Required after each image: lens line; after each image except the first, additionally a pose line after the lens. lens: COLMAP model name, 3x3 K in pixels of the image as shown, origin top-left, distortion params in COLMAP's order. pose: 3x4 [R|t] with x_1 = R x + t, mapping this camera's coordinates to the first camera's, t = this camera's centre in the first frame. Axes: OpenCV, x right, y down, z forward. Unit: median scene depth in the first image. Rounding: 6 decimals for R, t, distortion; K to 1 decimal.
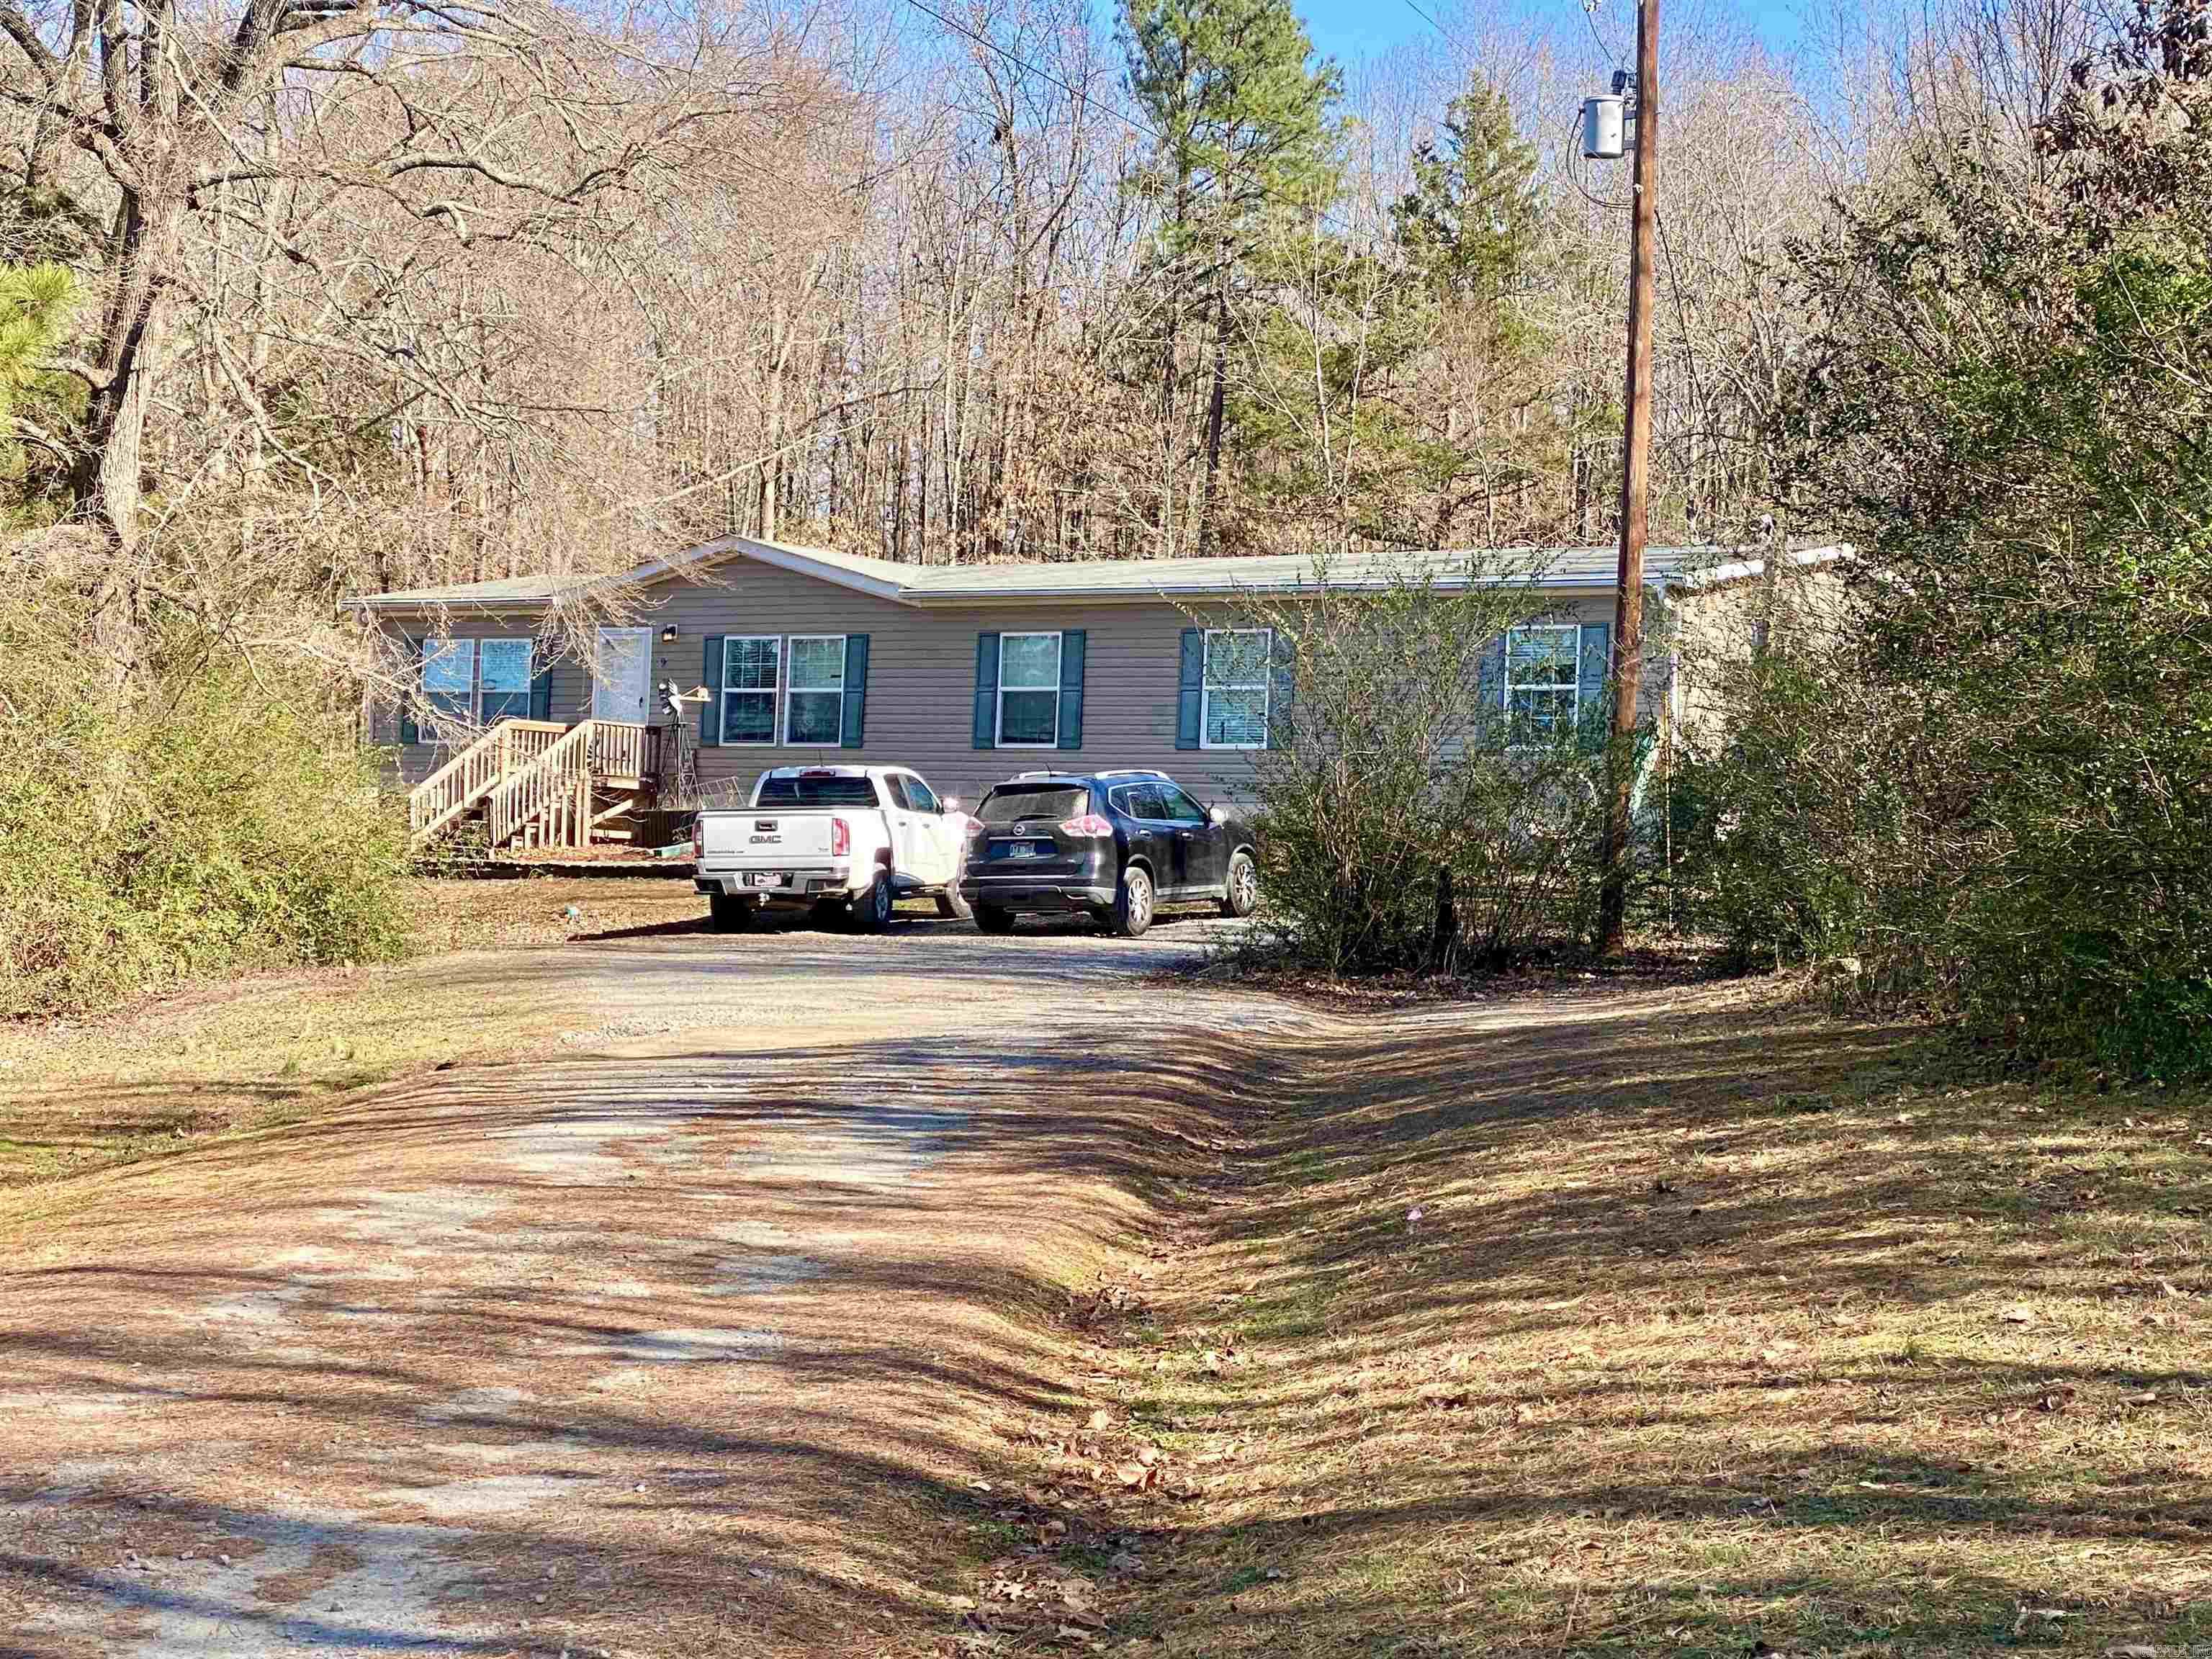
lens RADIAL K [[4320.1, 0, 1108.3], [0, 4320.1, 827.0], [0, 0, 1]] dist [-0.006778, 0.000000]
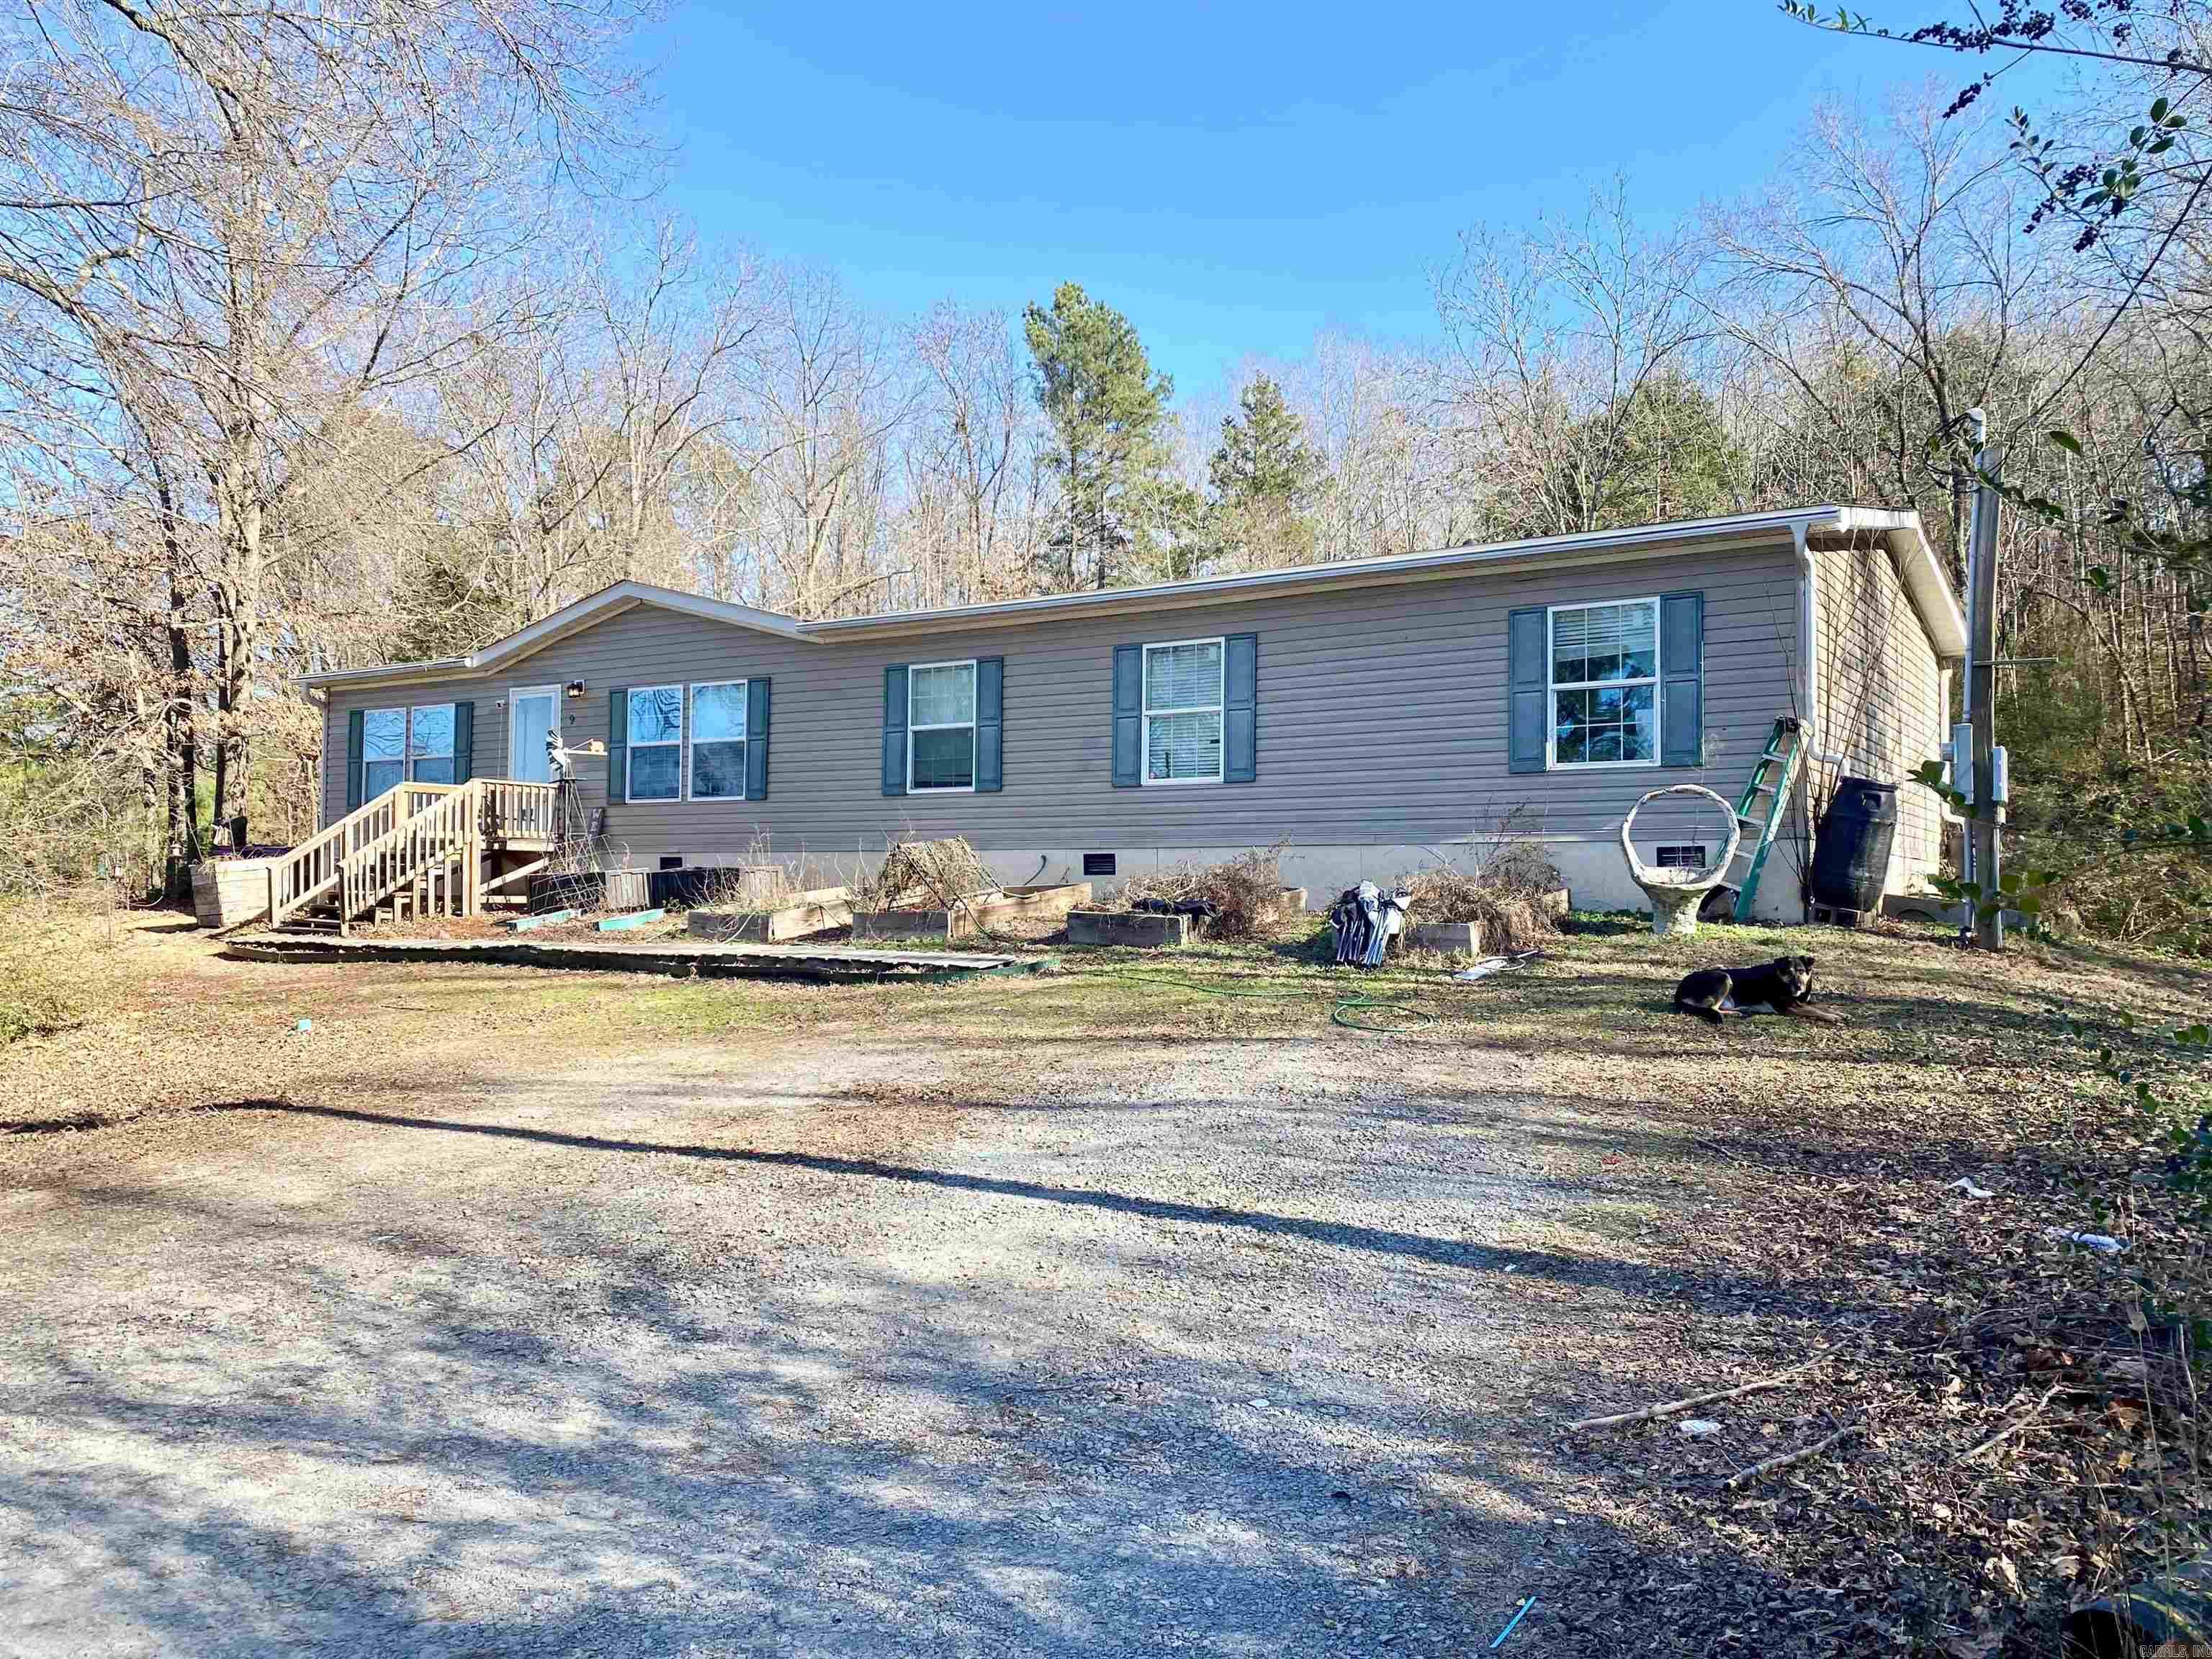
lens RADIAL K [[1738.6, 0, 1109.5], [0, 1738.6, 833.5], [0, 0, 1]] dist [0.015377, 0.001025]
pose [[0.998739, -0.029675, 0.040507, 0.001150], [0.030108, 0.999495, -0.010137, -0.006426], [-0.040185, 0.011344, 0.999128, 0.782446]]
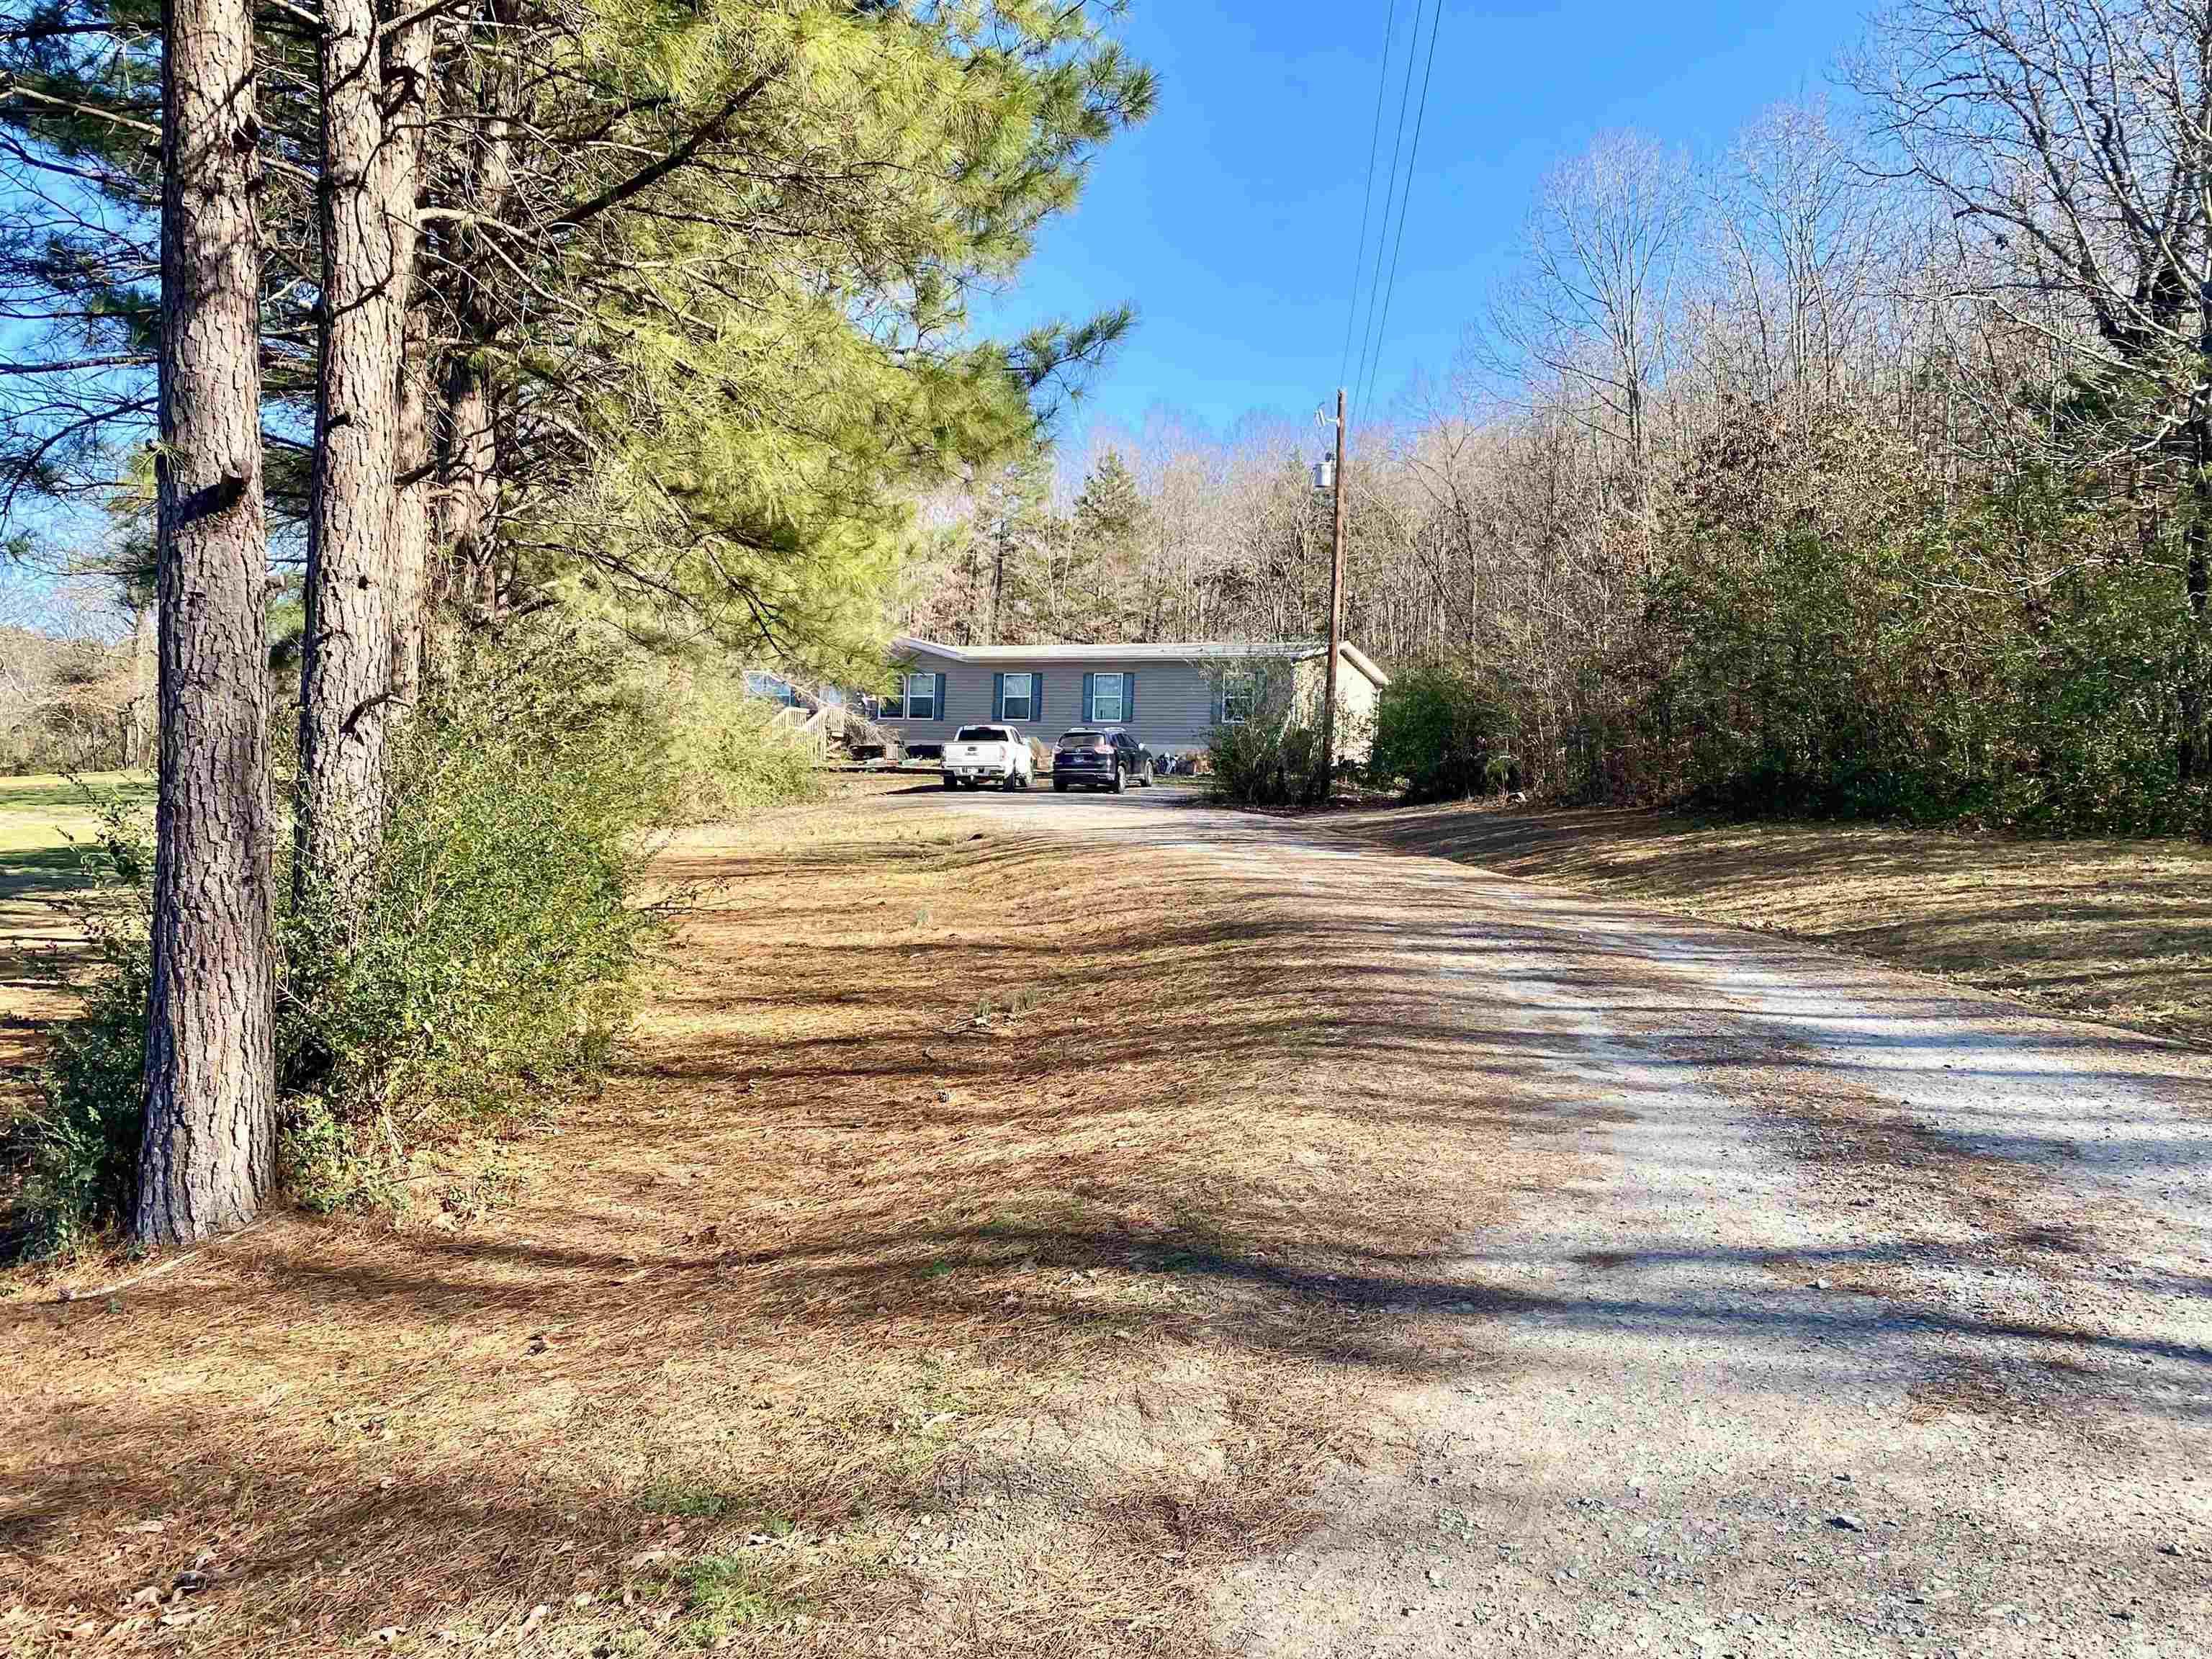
lens RADIAL K [[1856.2, 0, 1105.6], [0, 1856.2, 827.5], [0, 0, 1]] dist [0.005377, -0.000117]
pose [[0.988221, -0.000628, 0.153035, -0.158162], [-0.004383, 0.999465, 0.032407, 0.009488], [-0.152973, -0.032696, 0.987689, -0.061241]]
